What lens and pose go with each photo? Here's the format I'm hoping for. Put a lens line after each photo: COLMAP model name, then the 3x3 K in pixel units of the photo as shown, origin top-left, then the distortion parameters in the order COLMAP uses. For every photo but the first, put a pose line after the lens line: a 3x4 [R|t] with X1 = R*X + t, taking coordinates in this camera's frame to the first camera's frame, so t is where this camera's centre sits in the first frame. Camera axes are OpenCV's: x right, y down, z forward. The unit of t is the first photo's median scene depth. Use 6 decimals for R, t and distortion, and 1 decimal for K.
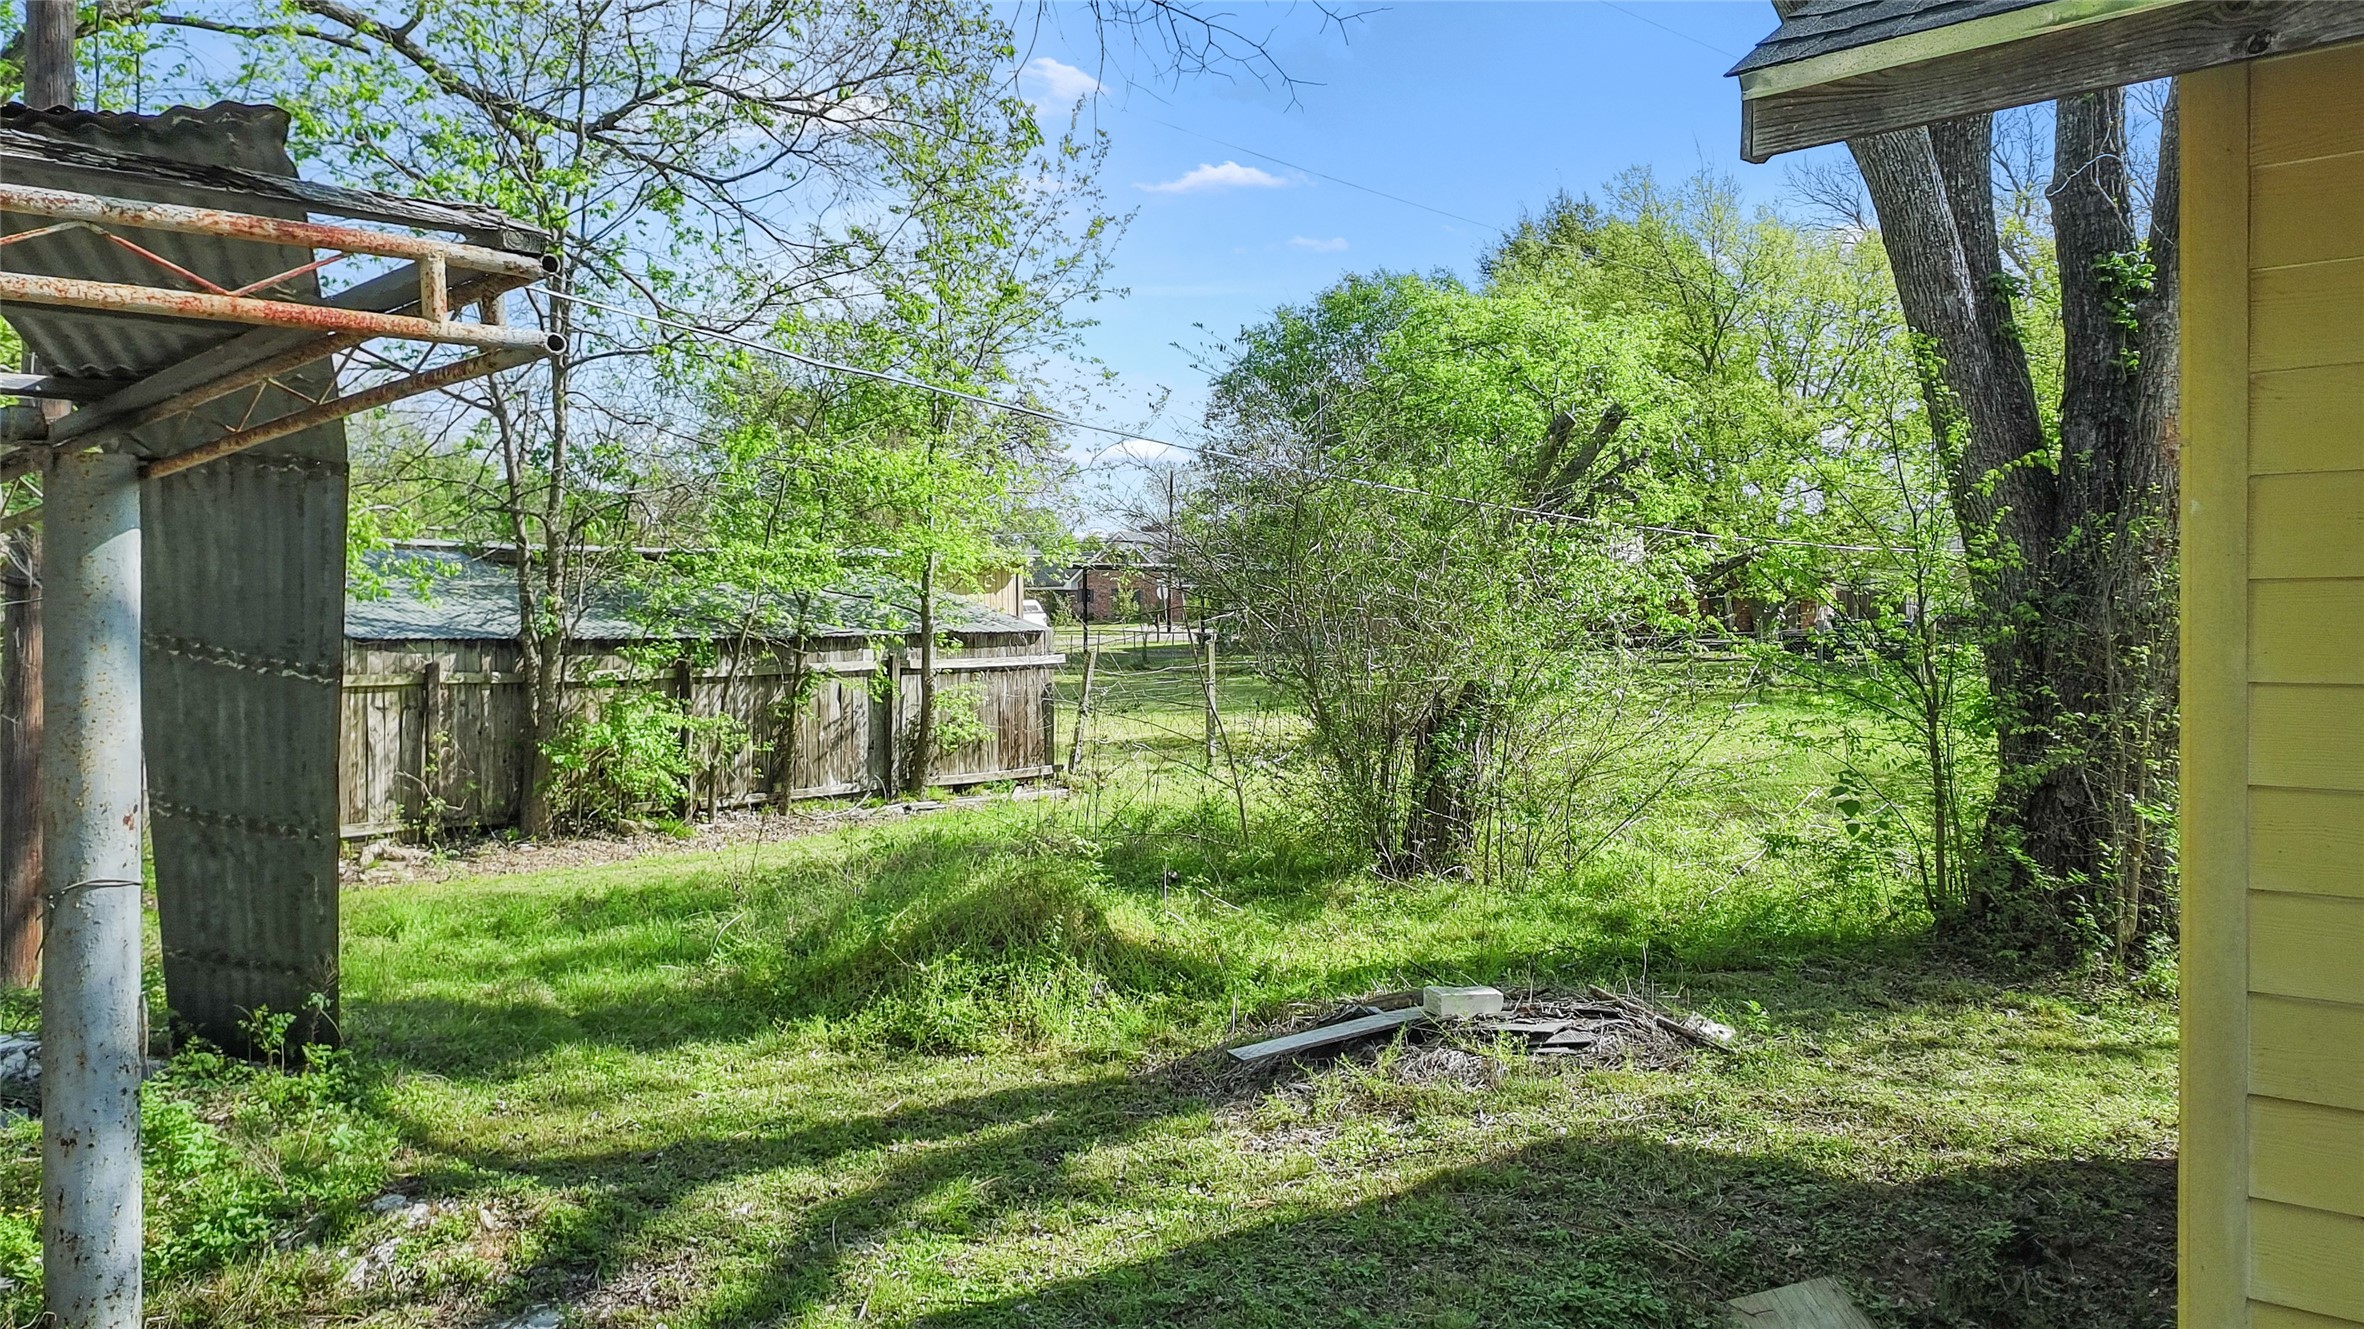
lens RADIAL K [[2025.3, 0, 1178.4], [0, 2025.3, 639.5], [0, 0, 1]] dist [0.033514, 0.000709]
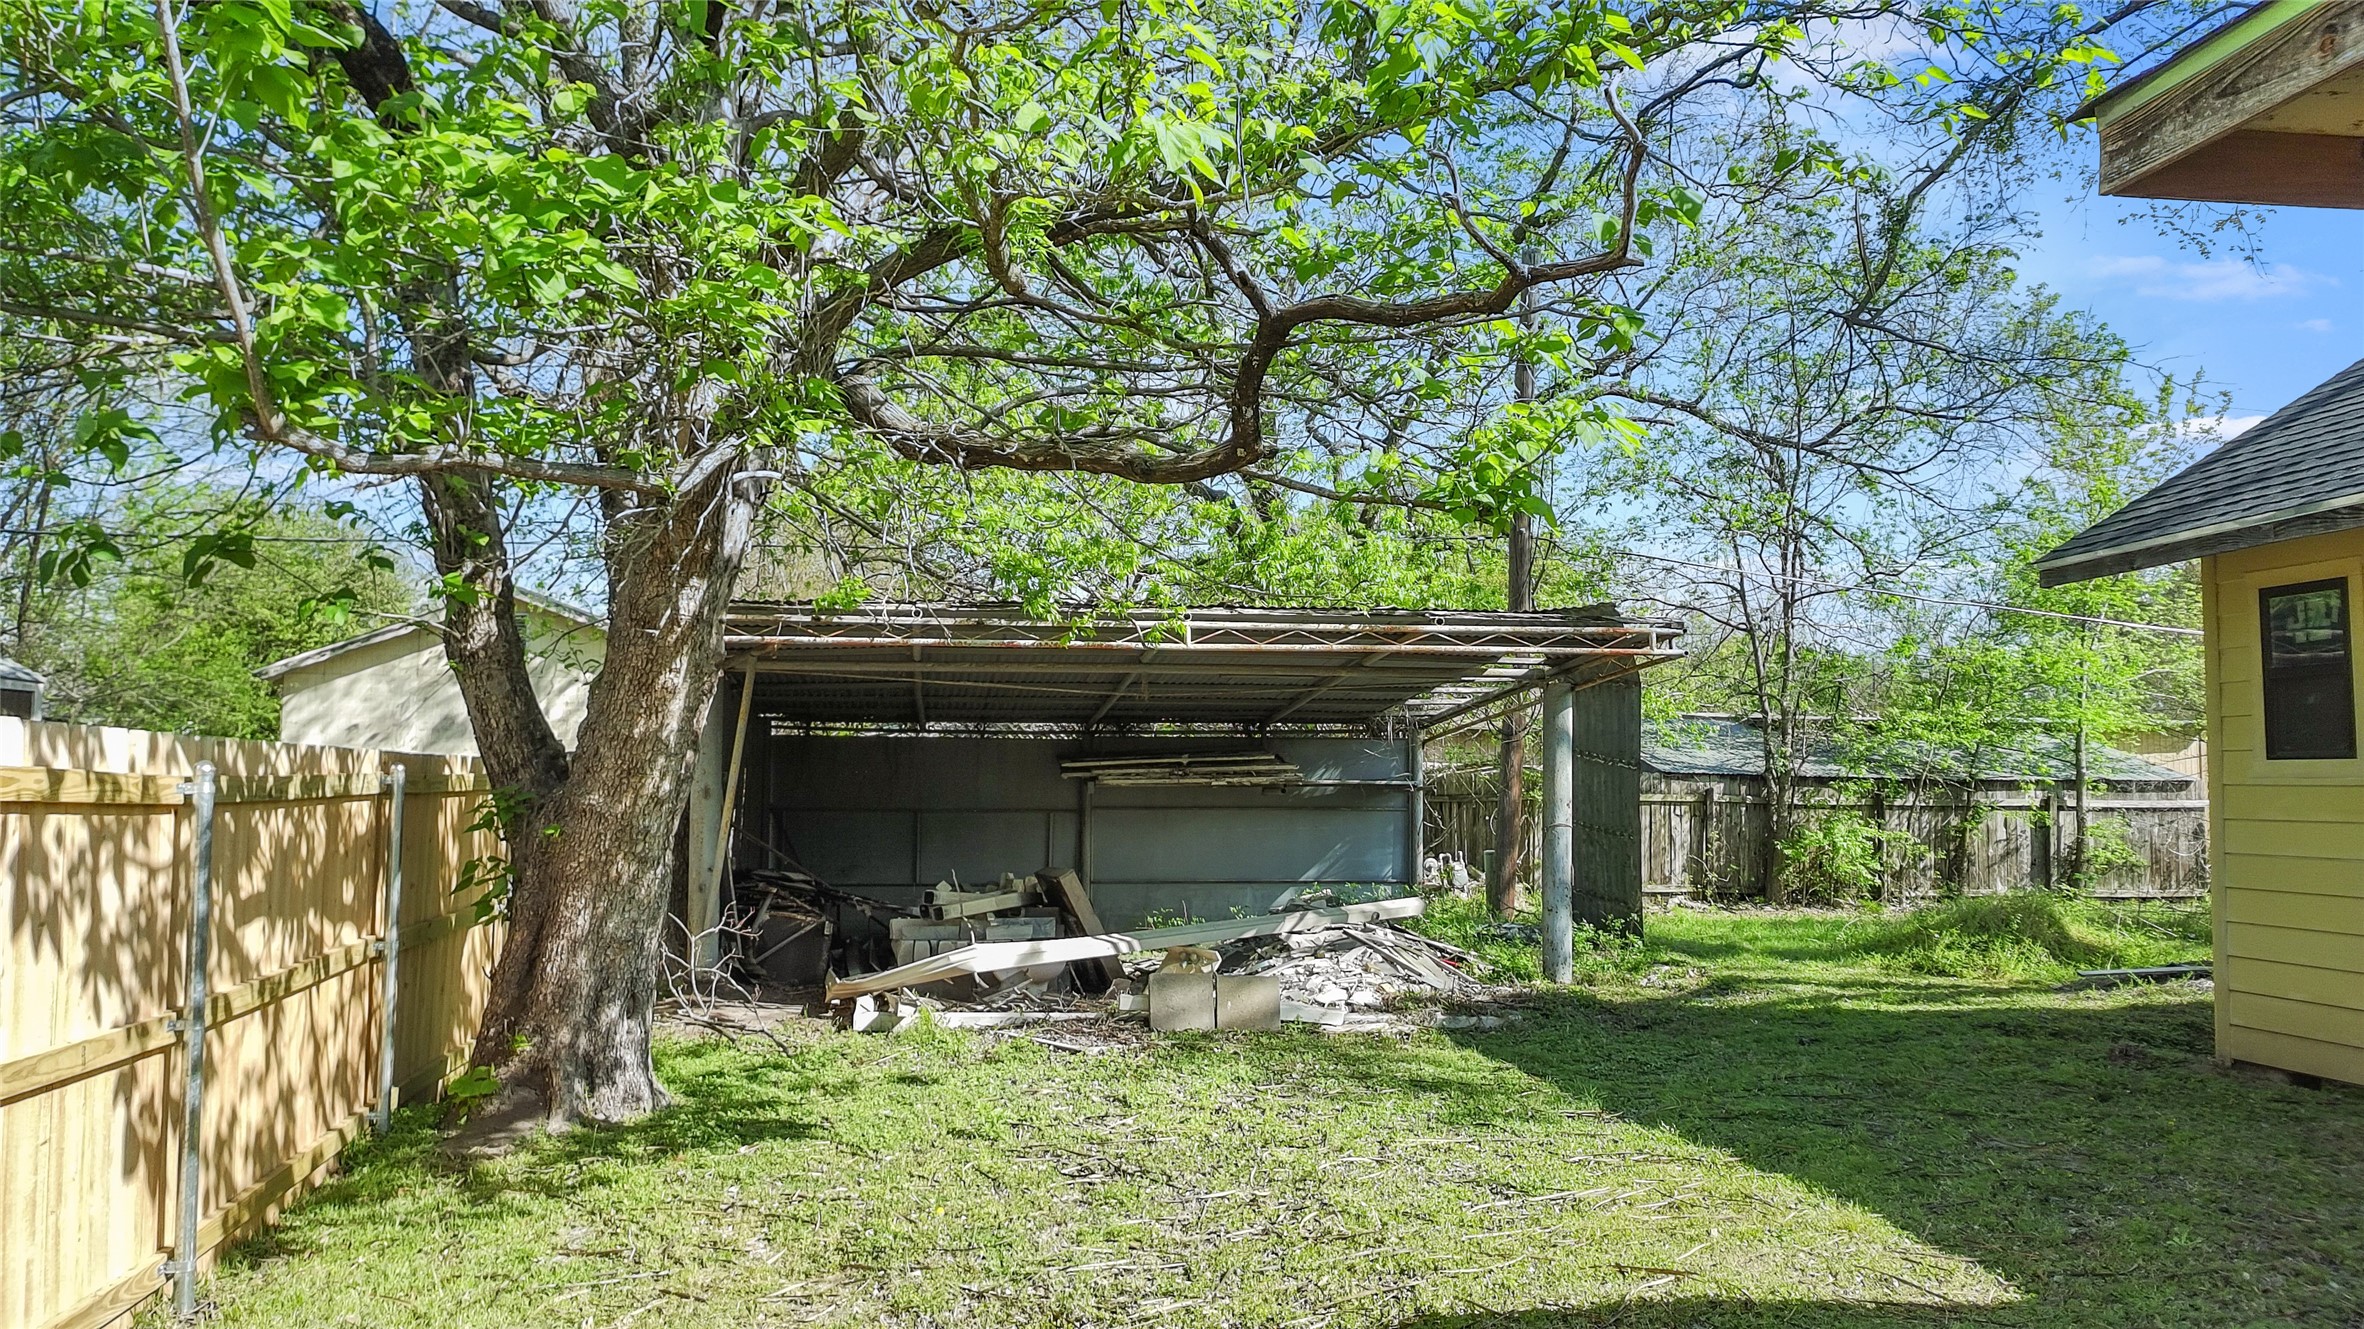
lens RADIAL K [[1840.3, 0, 1181.2], [0, 1840.3, 664.6], [0, 0, 1]] dist [0.047911, -0.073030]
pose [[0.794524, -0.025981, -0.606676, 0.171702], [-0.020138, 0.997407, -0.069087, 0.020473], [0.606898, 0.067109, 0.791941, -0.378052]]
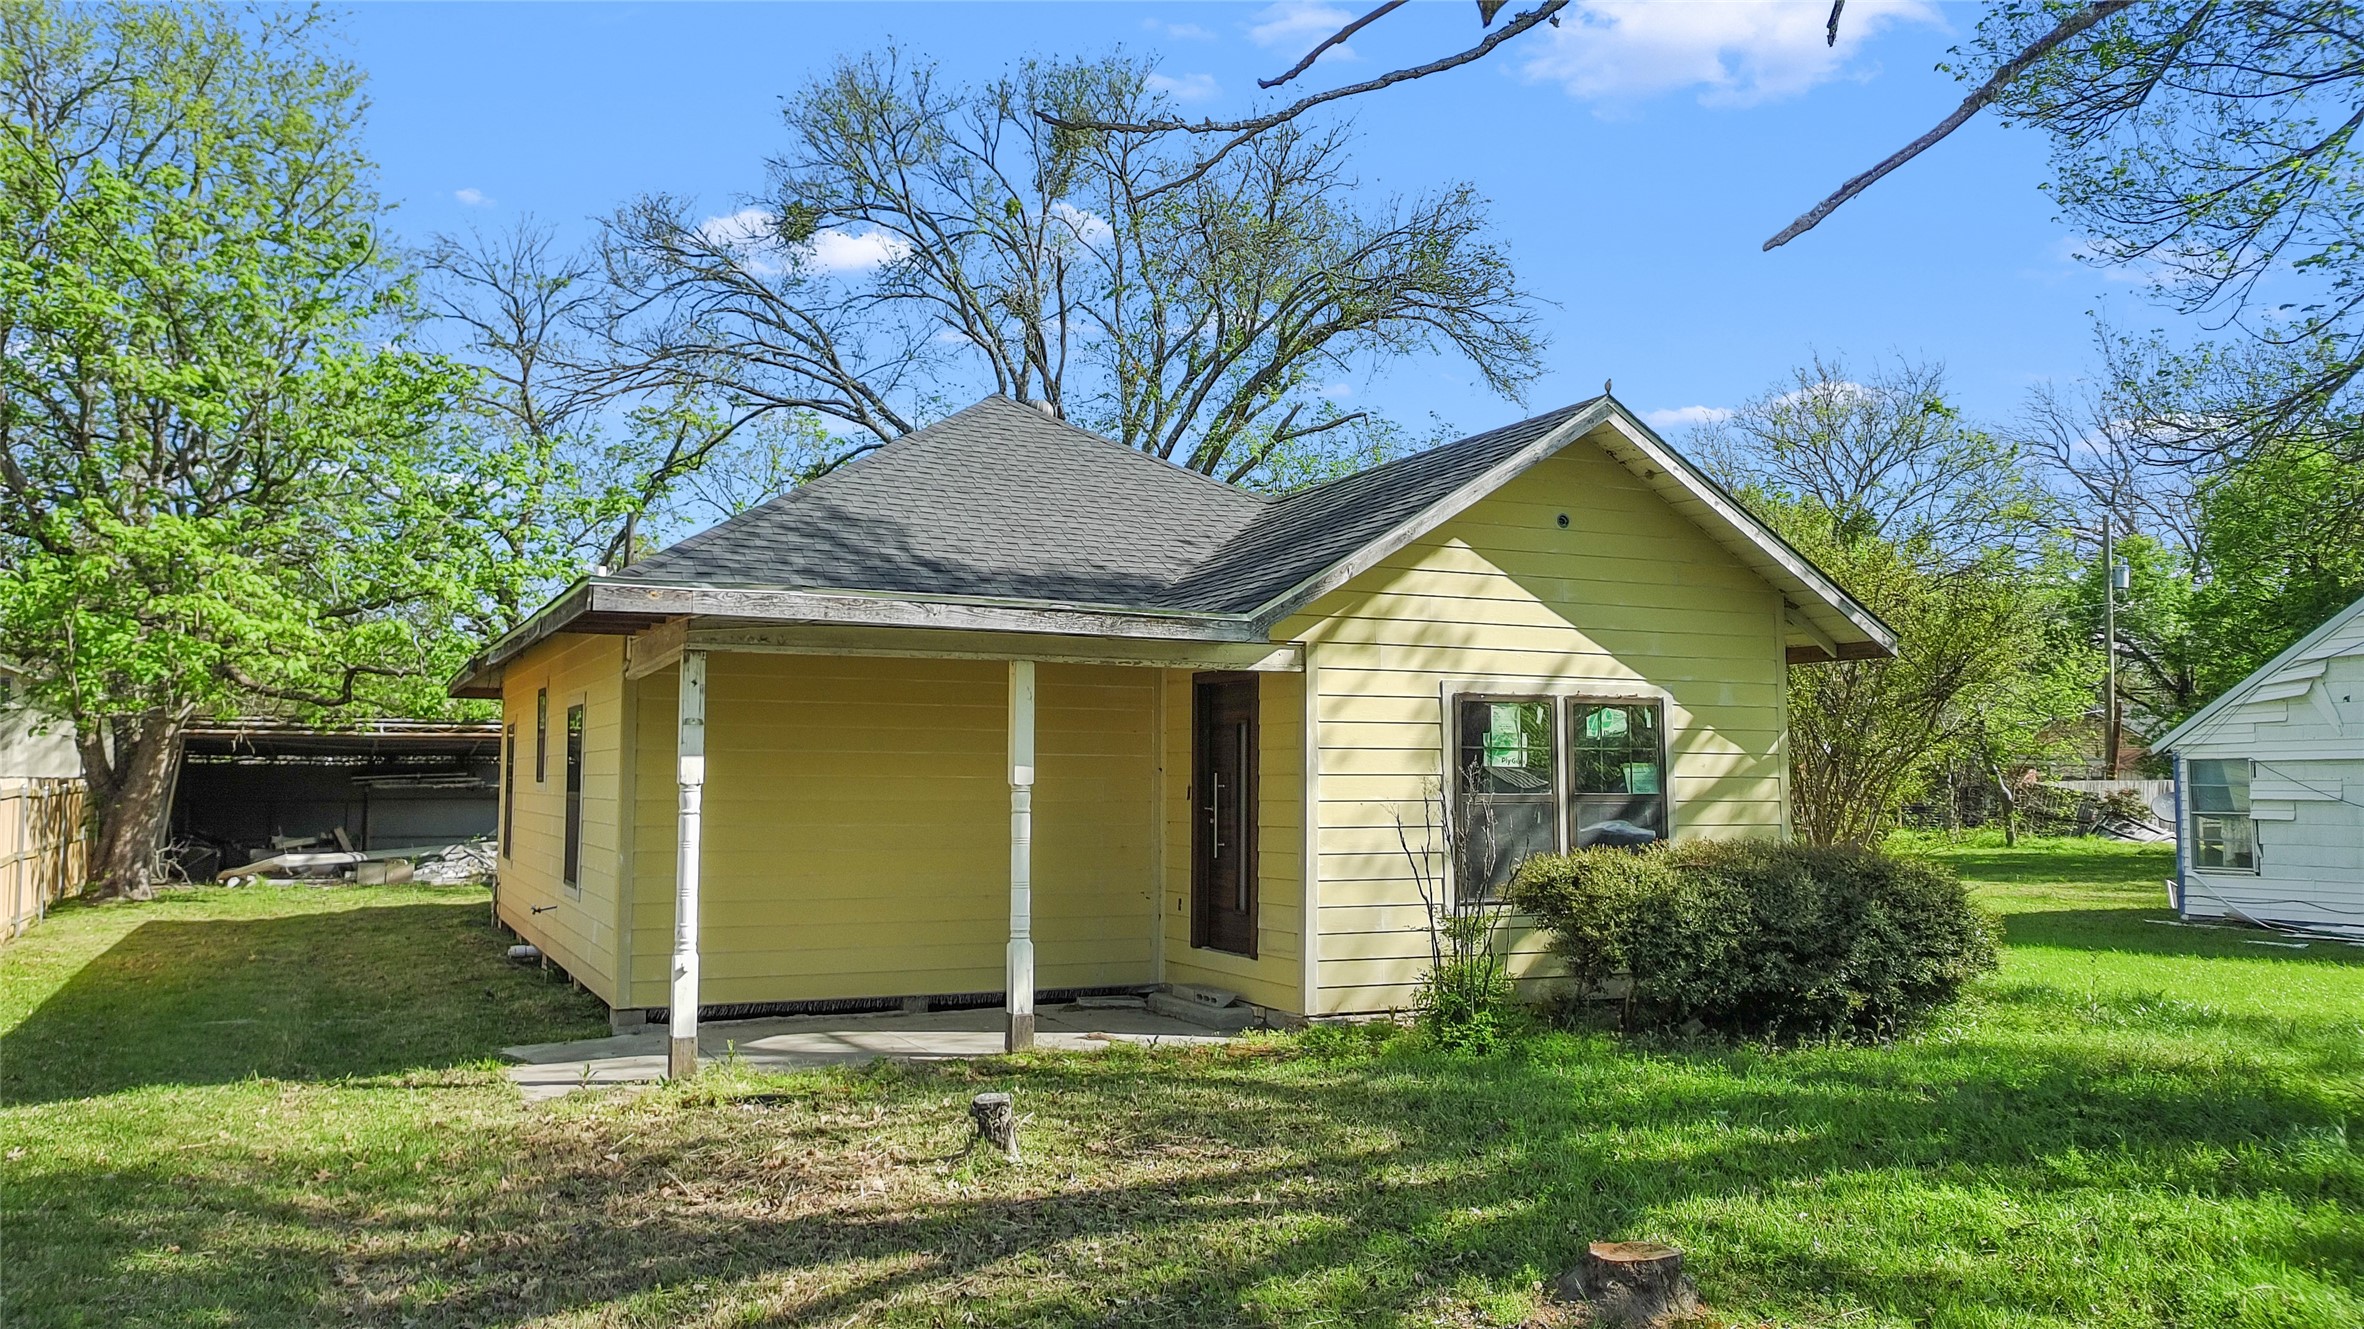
lens RADIAL K [[1840.3, 0, 1181.2], [0, 1840.3, 664.6], [0, 0, 1]] dist [0.047911, -0.073030]
pose [[0.933522, -0.011143, -0.358348, 1.118941], [-0.016019, 0.997222, -0.072739, 0.015319], [0.358163, 0.073644, 0.930750, -1.217009]]
